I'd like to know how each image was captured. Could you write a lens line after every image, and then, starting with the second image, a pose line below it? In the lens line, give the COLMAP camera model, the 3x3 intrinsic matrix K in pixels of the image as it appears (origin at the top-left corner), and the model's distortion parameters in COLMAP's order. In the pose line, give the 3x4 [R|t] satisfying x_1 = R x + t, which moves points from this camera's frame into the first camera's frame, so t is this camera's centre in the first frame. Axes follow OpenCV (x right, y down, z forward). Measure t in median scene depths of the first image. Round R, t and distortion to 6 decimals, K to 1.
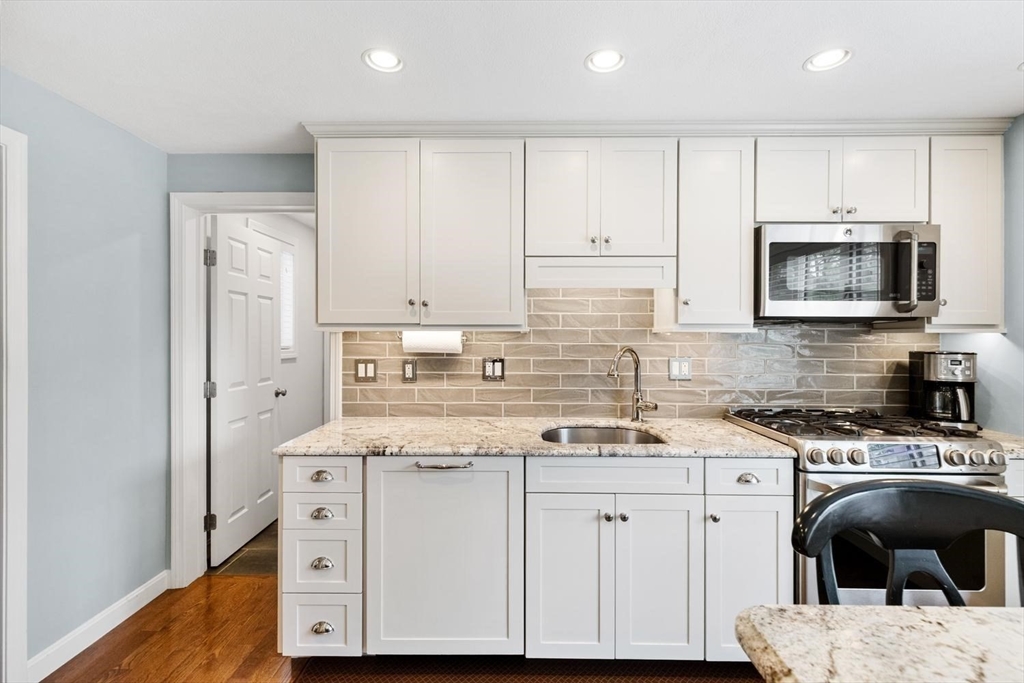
lens RADIAL K [[467.1, 0, 511.7], [0, 467.1, 335.5], [0, 0, 1]] dist [0.007915, -0.000728]
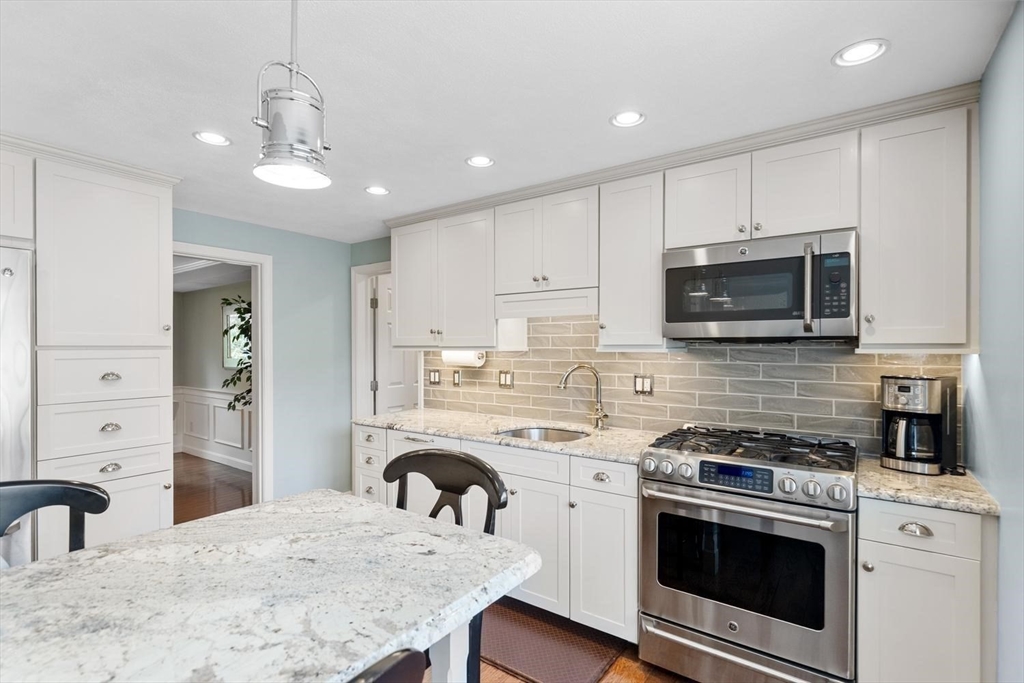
lens RADIAL K [[485.6, 0, 512.5], [0, 485.6, 349.1], [0, 0, 1]] dist [0.000625, -0.000320]
pose [[0.820534, -0.000886, -0.571598, 0.848796], [0.004795, 0.999974, 0.005334, -0.021282], [0.571578, -0.007117, 0.820517, -0.108451]]
